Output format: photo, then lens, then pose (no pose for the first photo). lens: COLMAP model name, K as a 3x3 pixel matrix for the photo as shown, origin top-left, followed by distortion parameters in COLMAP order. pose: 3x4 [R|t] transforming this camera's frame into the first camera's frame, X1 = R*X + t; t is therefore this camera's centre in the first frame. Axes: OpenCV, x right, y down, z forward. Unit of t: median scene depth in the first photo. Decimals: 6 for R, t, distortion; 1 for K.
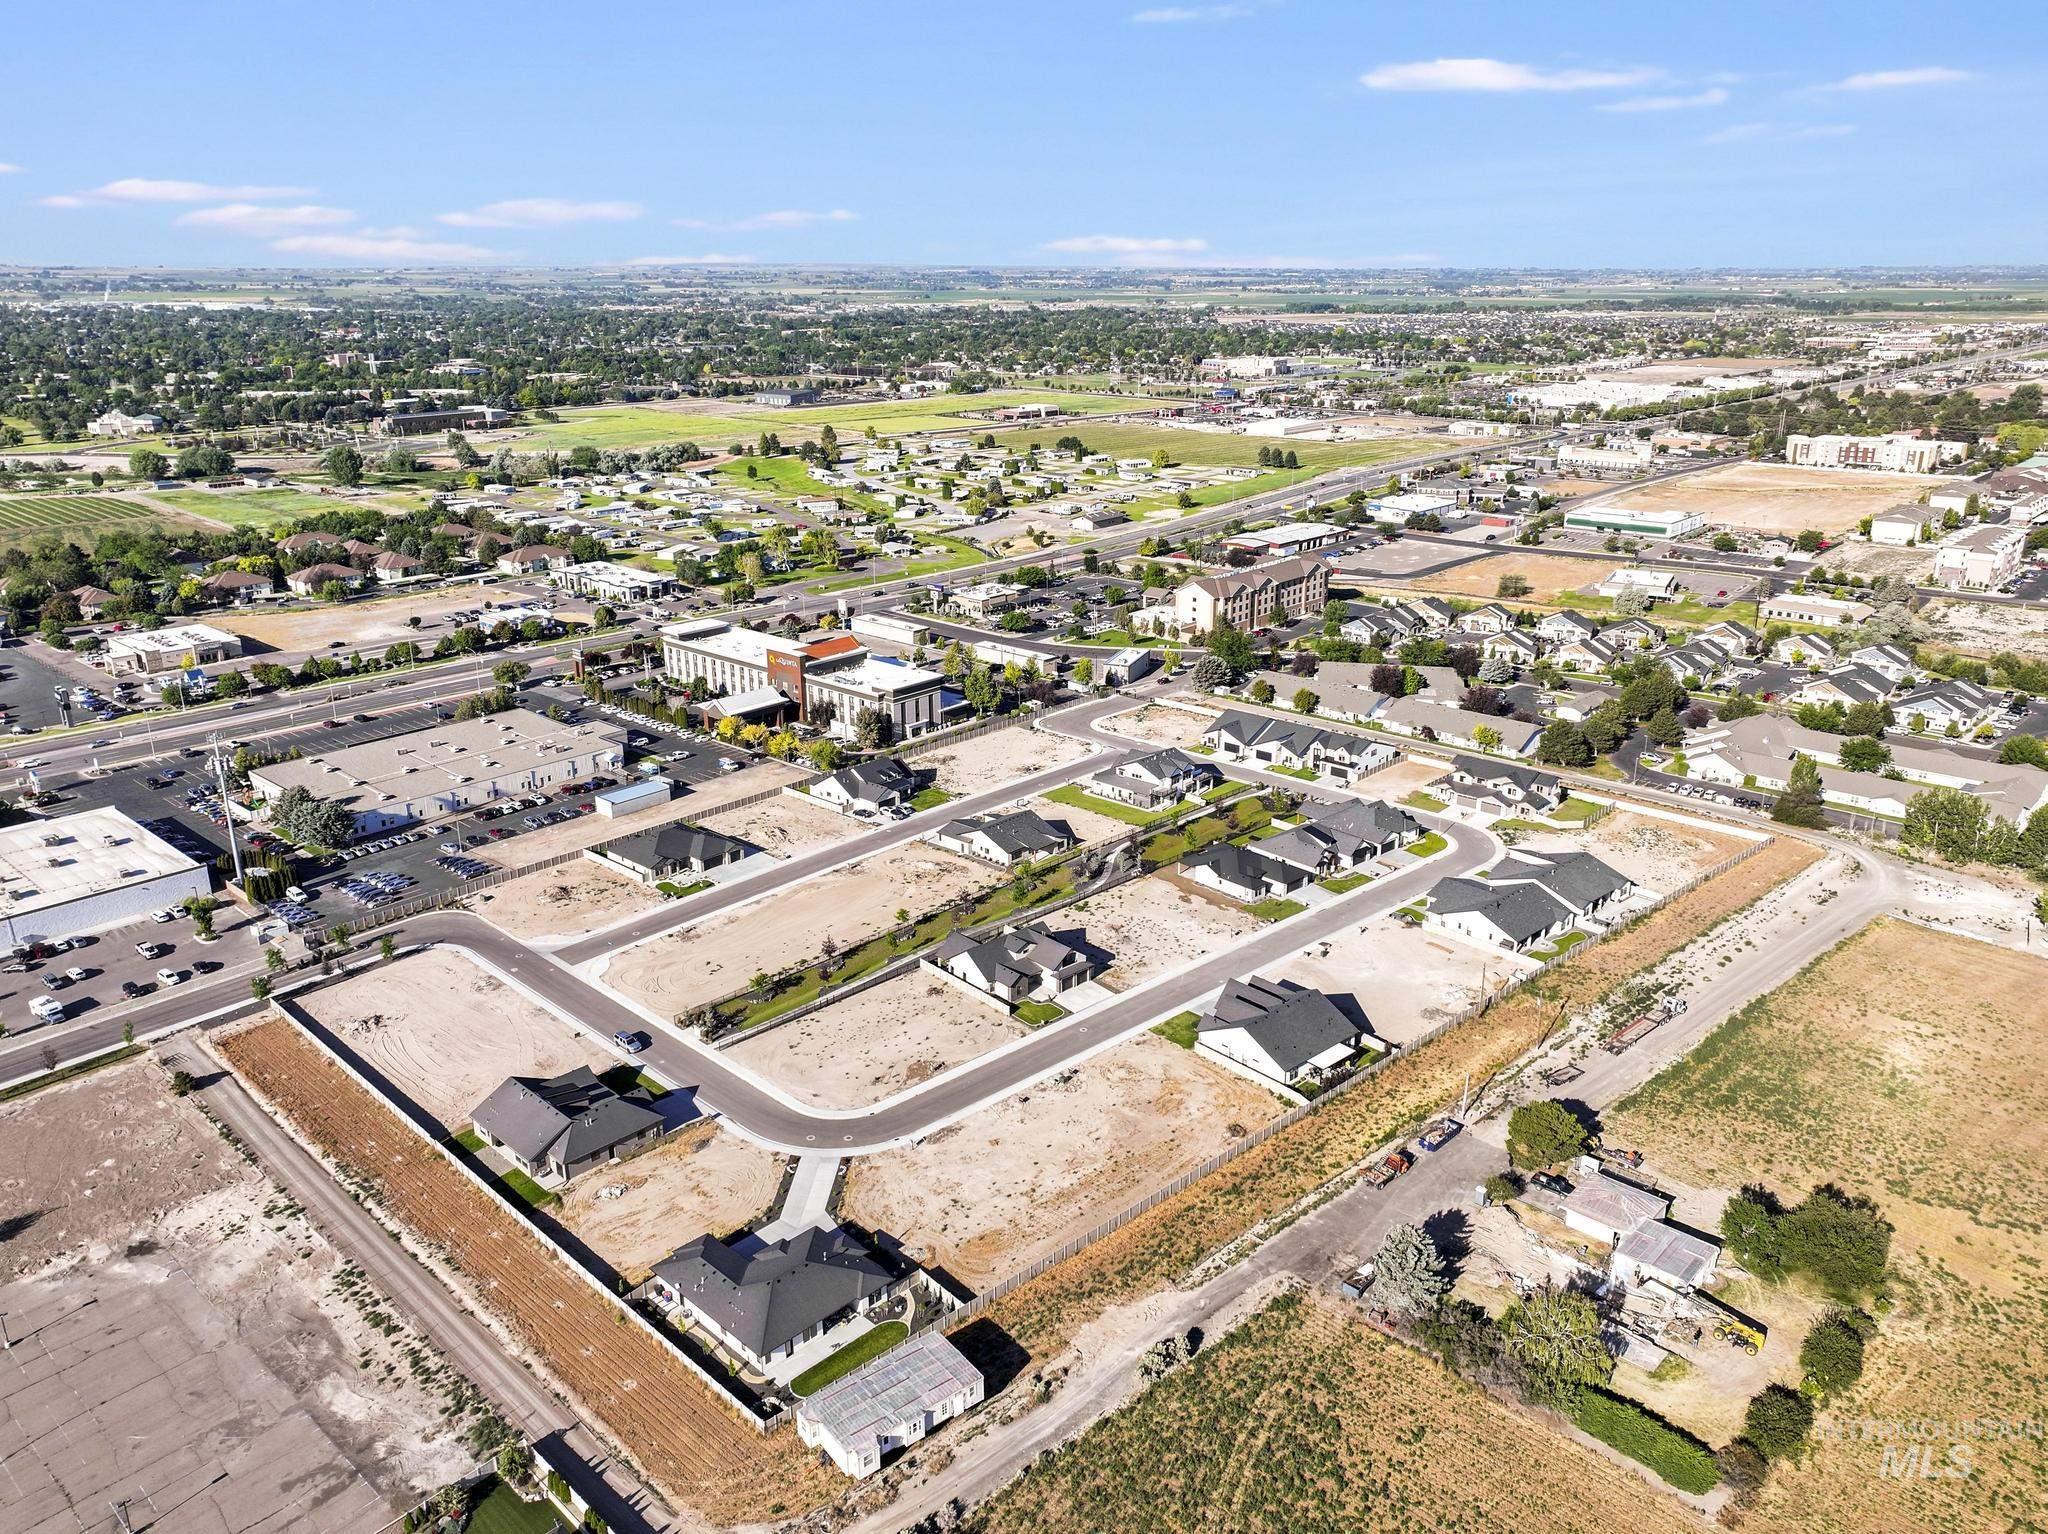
lens RADIAL K [[1469.6, 0, 1029.9], [0, 1469.6, 768.5], [0, 0, 1]] dist [0.005582, 0.003628]
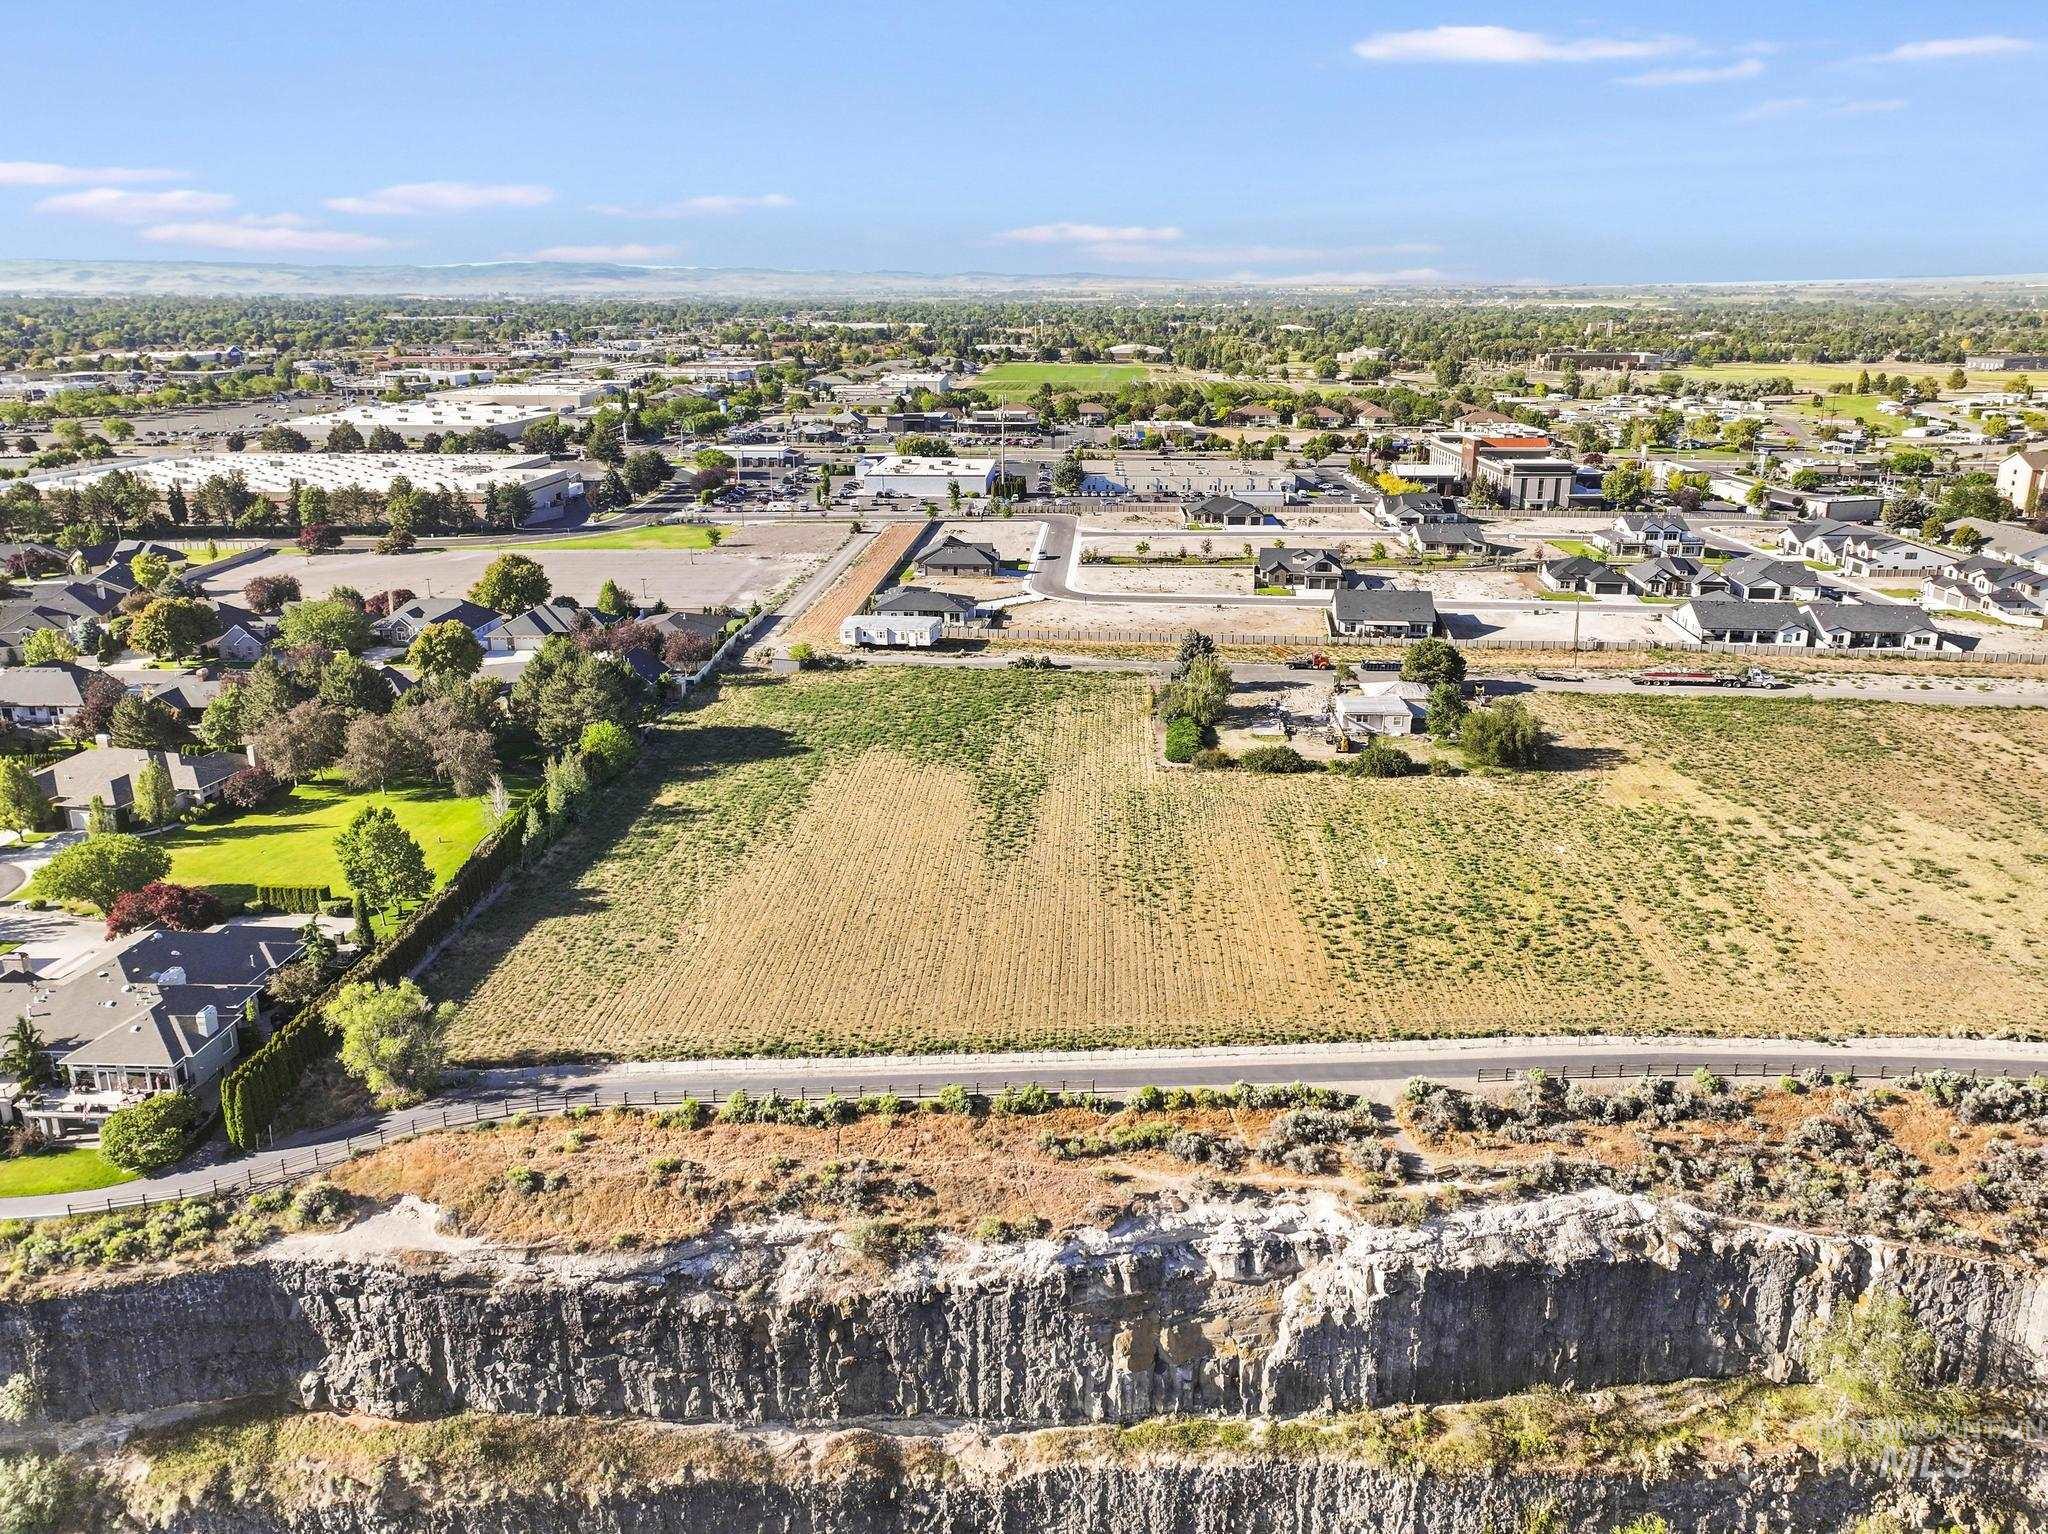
lens RADIAL K [[1451.8, 0, 1041.6], [0, 1451.8, 739.8], [0, 0, 1]] dist [0.001254, 0.007860]
pose [[0.650566, 0.224616, -0.725473, 0.602545], [-0.244679, 0.966317, 0.079769, 0.172691], [0.718955, 0.125613, 0.683612, -0.015433]]
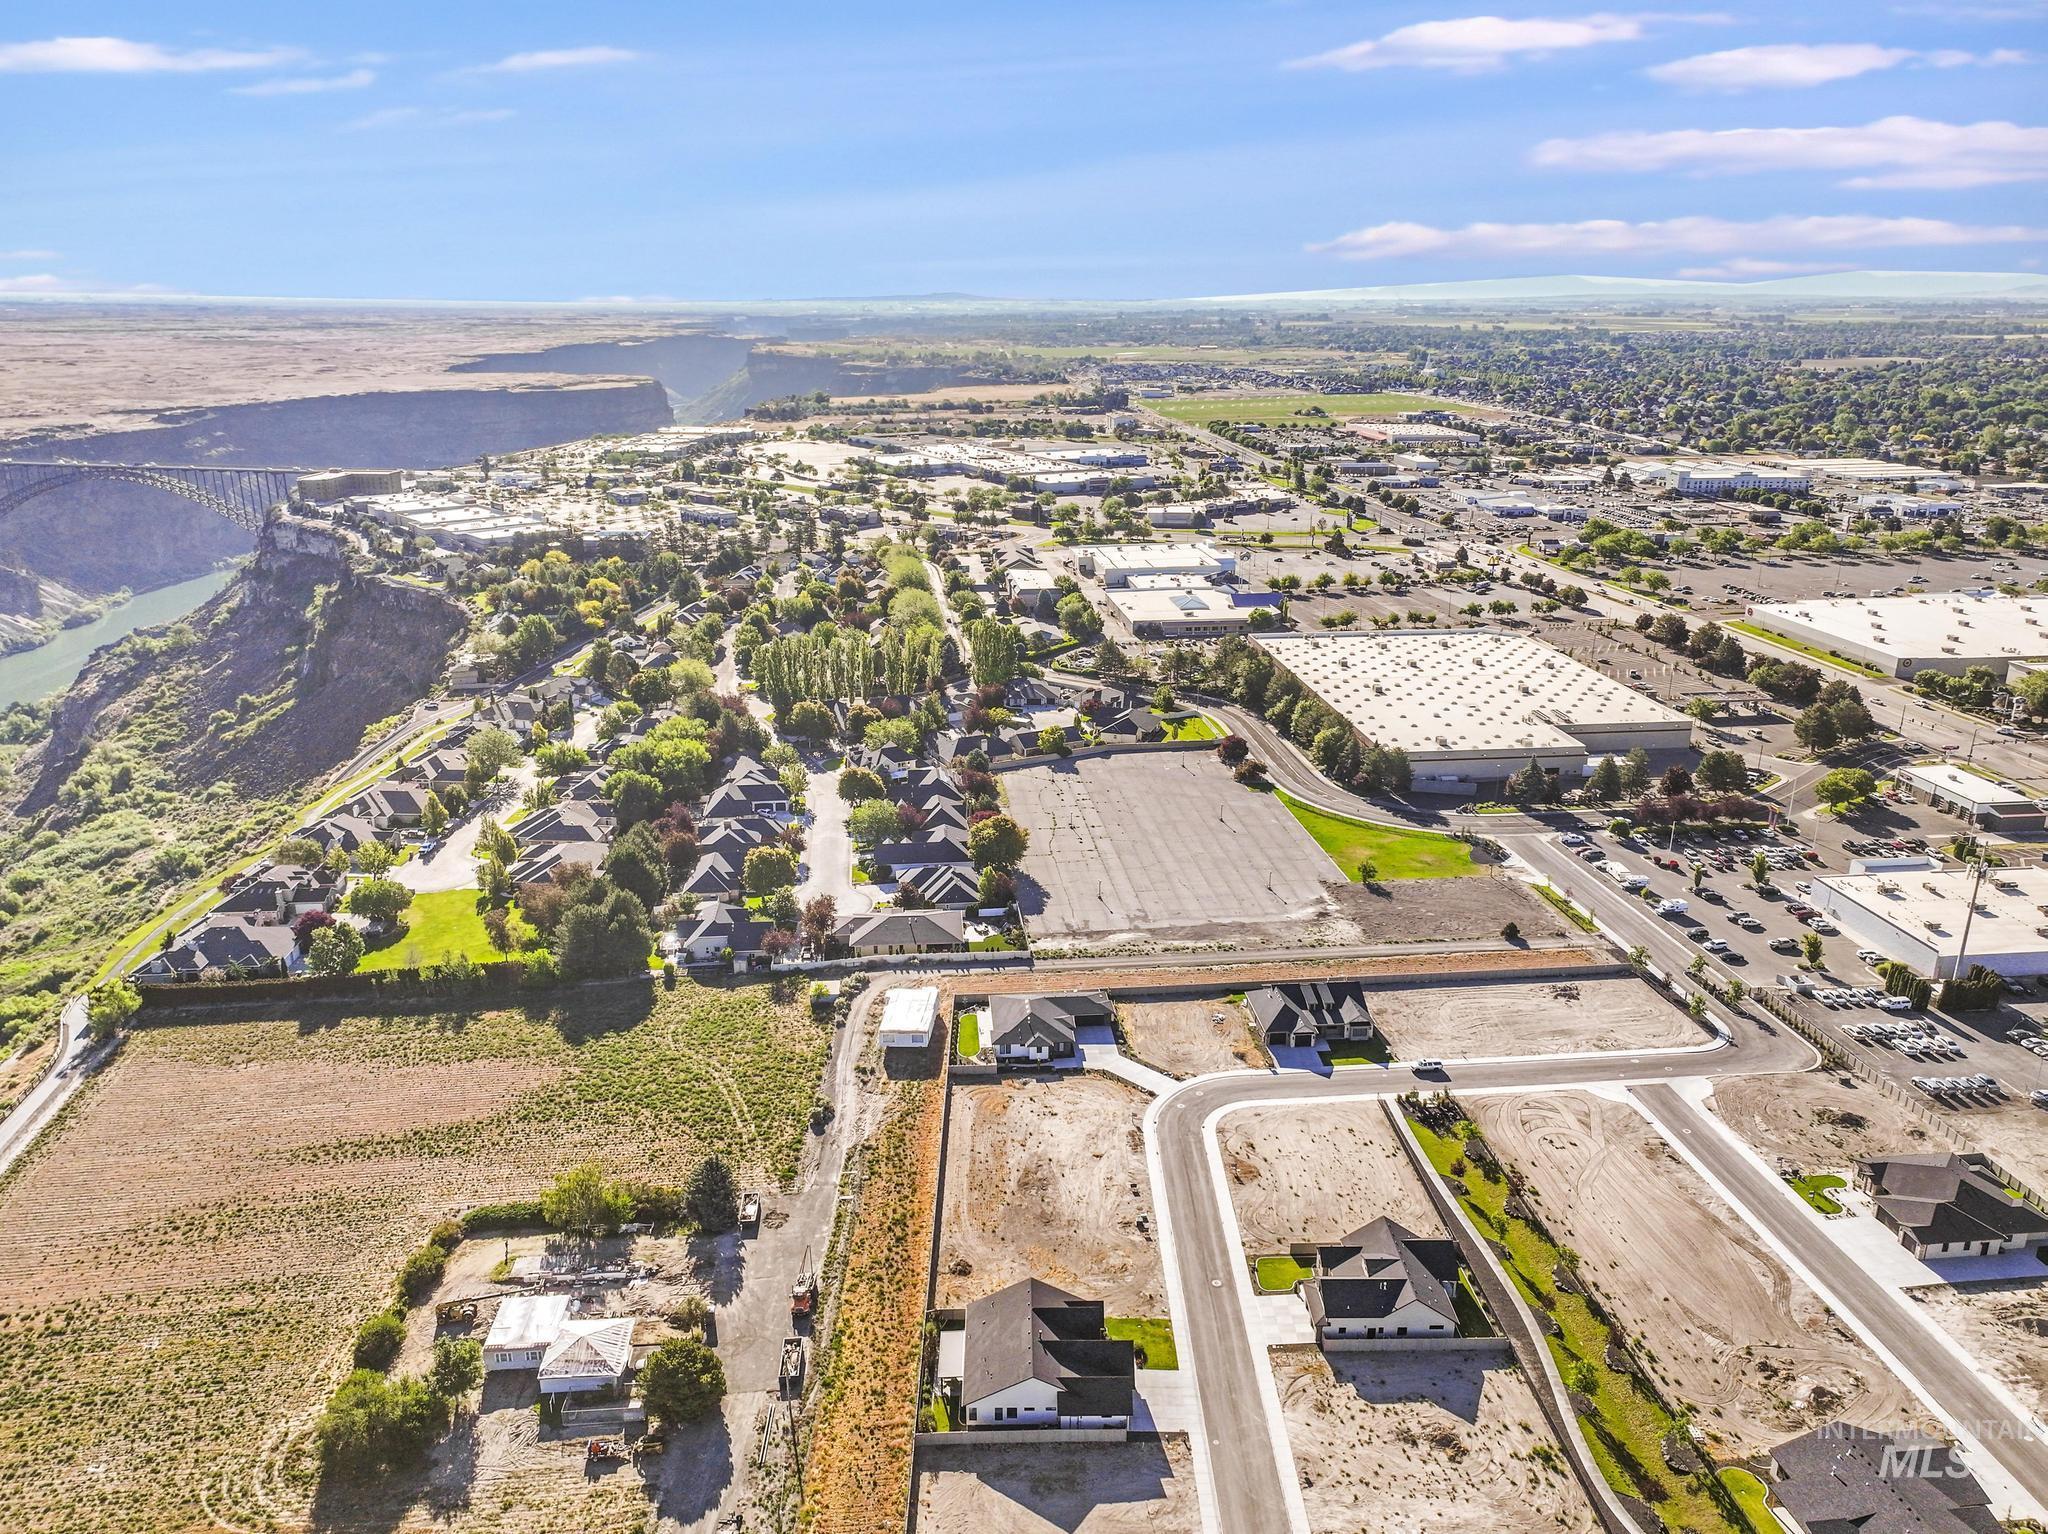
lens RADIAL K [[1435.2, 0, 1028.6], [0, 1435.2, 765.1], [0, 0, 1]] dist [0.003826, 0.008730]
pose [[-0.663600, 0.233359, -0.710760, 0.441925], [-0.235332, 0.836748, 0.494441, -0.322179], [0.710109, 0.495375, -0.500349, 0.833319]]
